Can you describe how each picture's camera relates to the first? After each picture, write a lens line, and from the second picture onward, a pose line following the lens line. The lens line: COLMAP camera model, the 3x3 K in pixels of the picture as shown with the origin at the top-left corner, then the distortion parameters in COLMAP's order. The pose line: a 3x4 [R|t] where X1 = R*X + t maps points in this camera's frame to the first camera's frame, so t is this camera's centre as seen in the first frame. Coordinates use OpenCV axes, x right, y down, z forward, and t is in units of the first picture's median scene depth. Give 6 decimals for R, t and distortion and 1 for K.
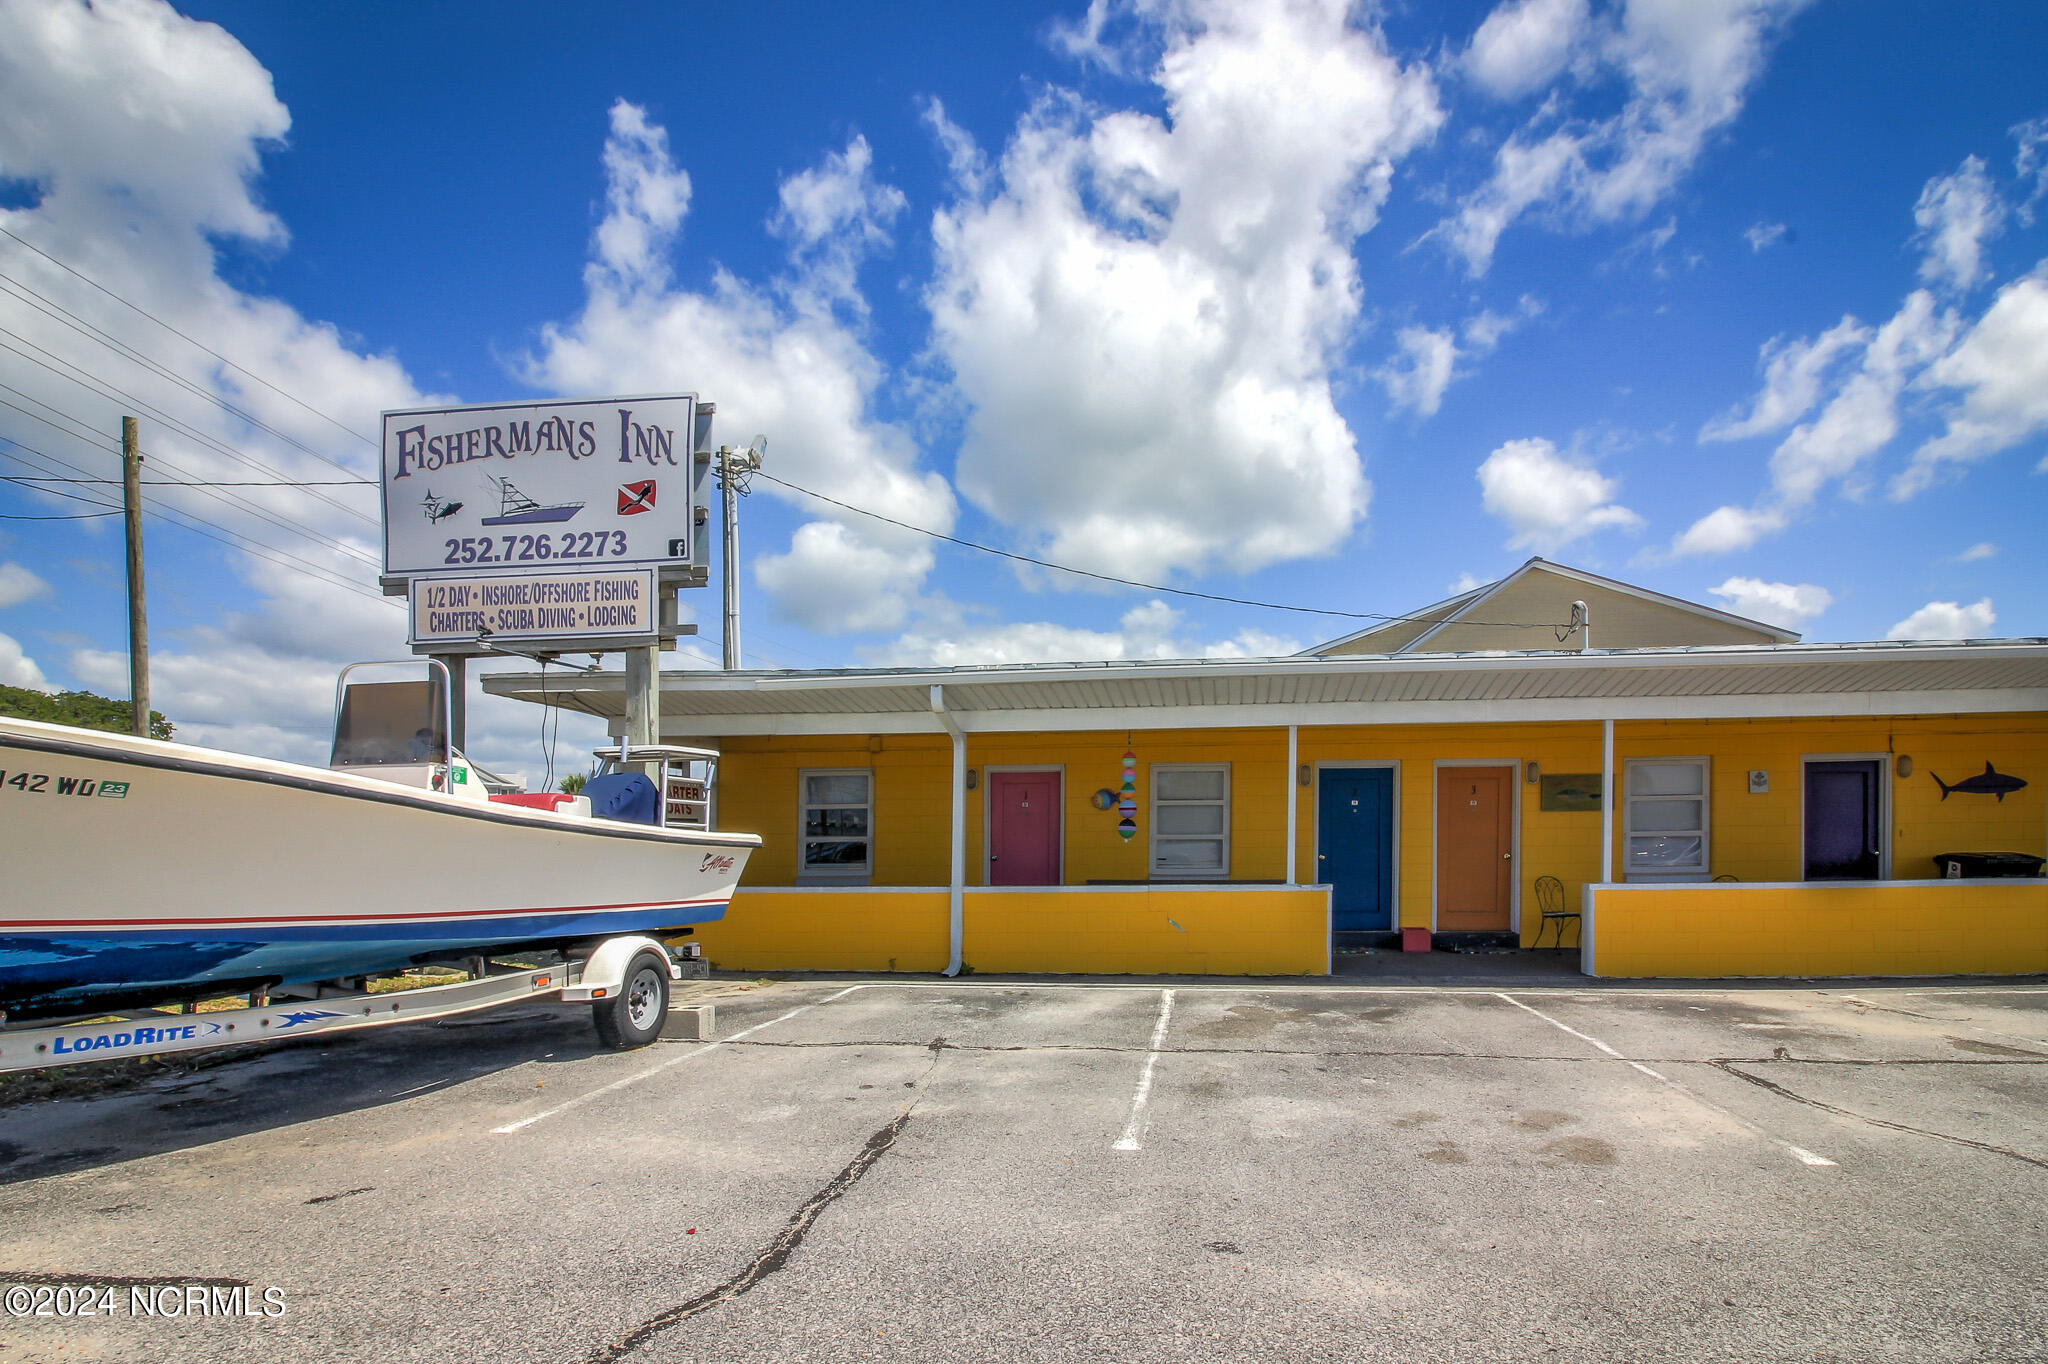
lens RADIAL K [[982.8, 0, 1025.3], [0, 982.8, 829.2], [0, 0, 1]] dist [-0.001557, -0.000587]
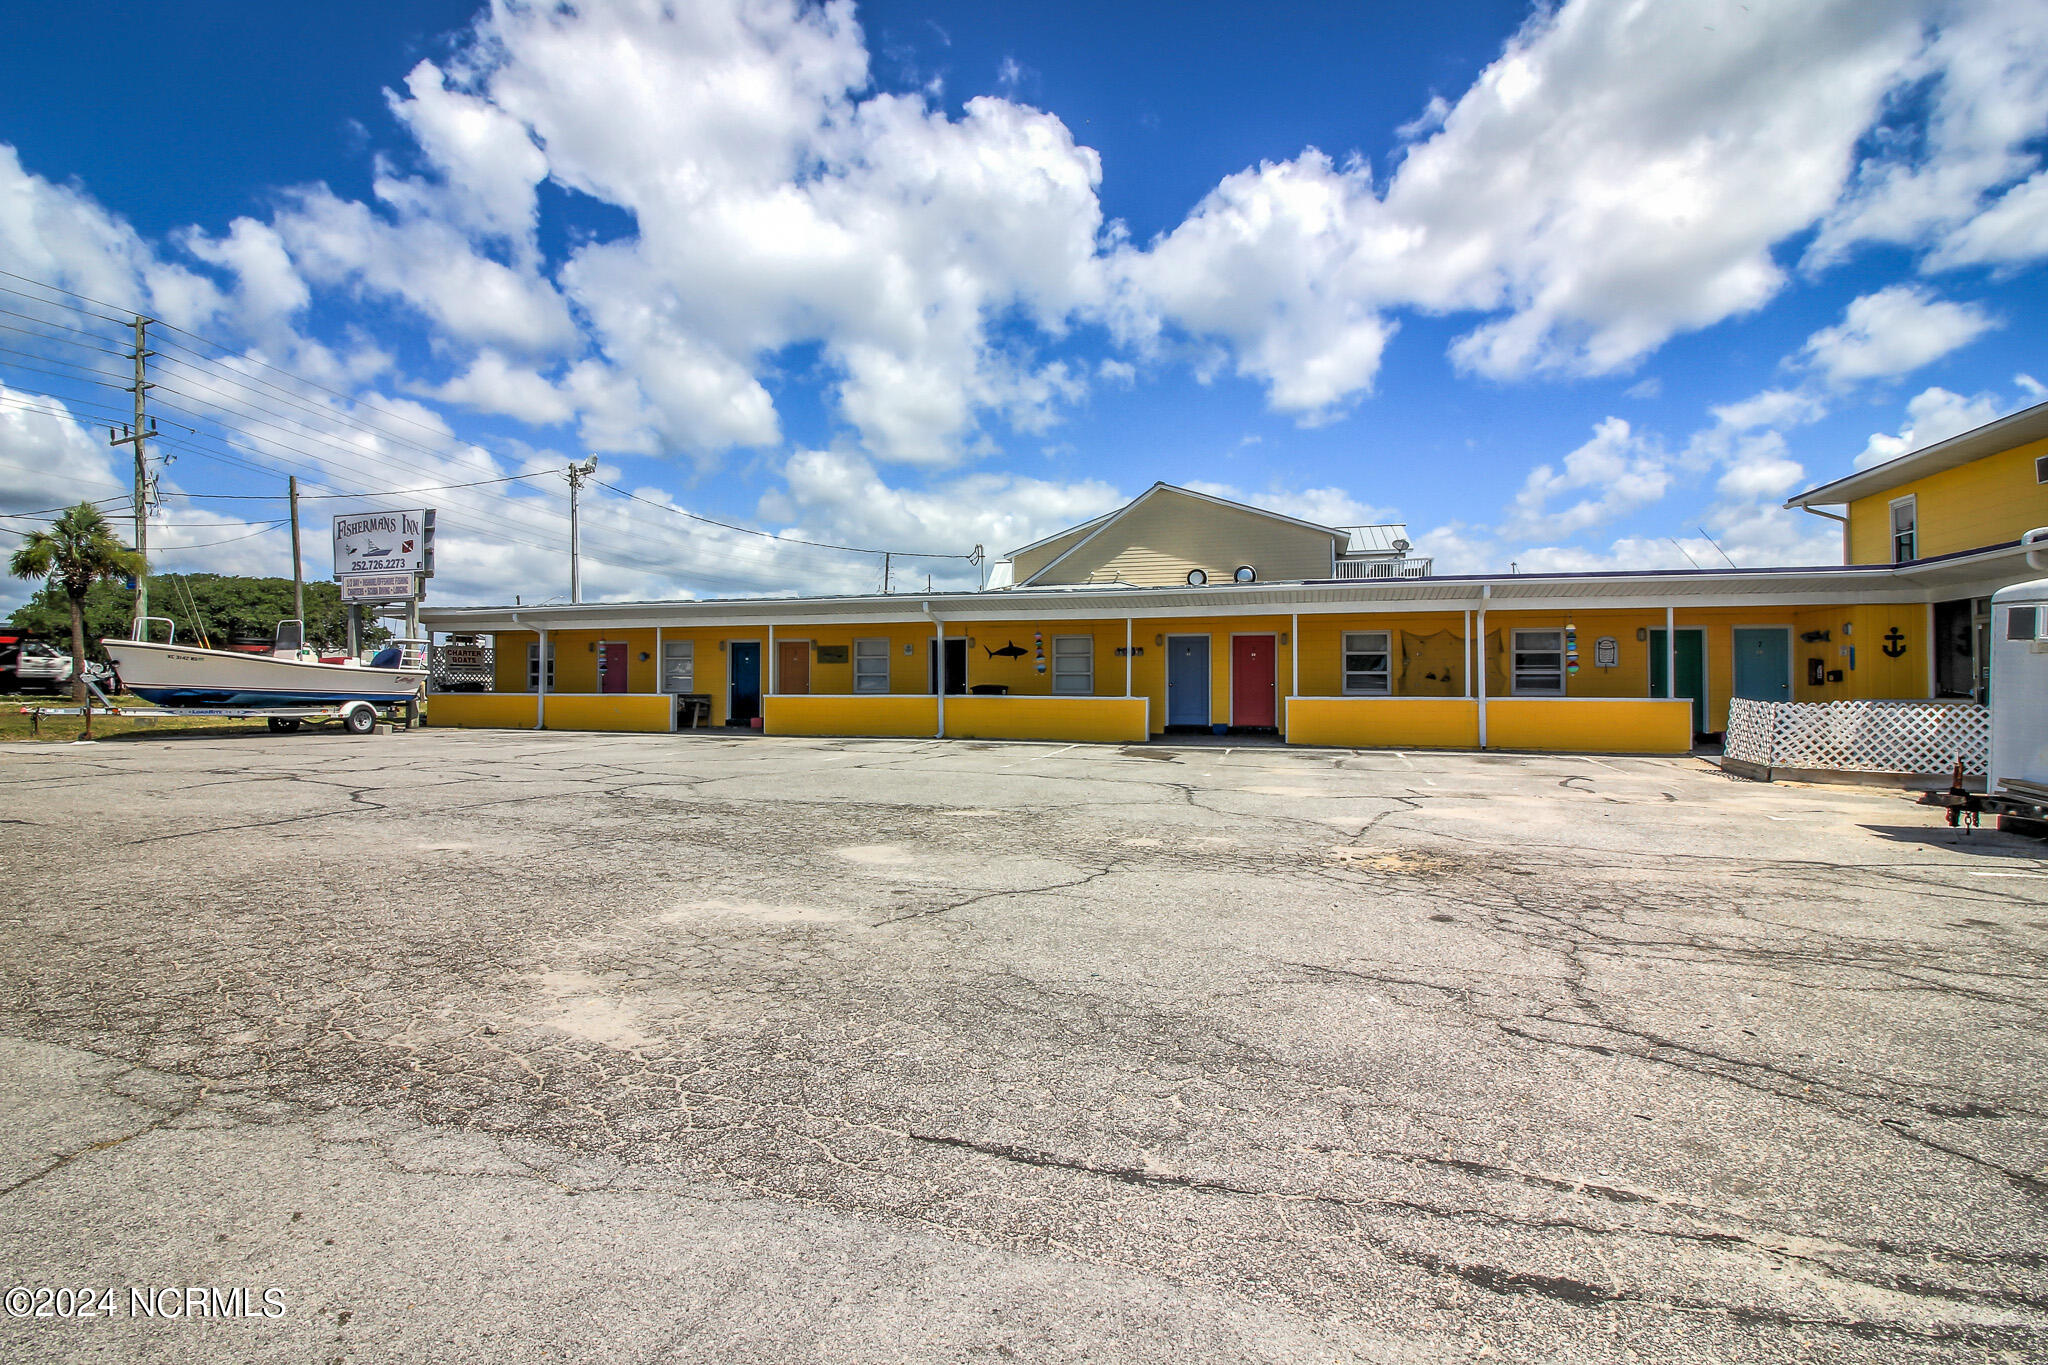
lens RADIAL K [[980.7, 0, 1080.4], [0, 980.7, 675.1], [0, 0, 1]] dist [-0.028247, -0.000512]
pose [[0.983921, 0.010179, -0.178312, 1.500126], [-0.008860, 0.999927, 0.008190, -0.014838], [0.178383, -0.006479, 0.983940, -1.021046]]
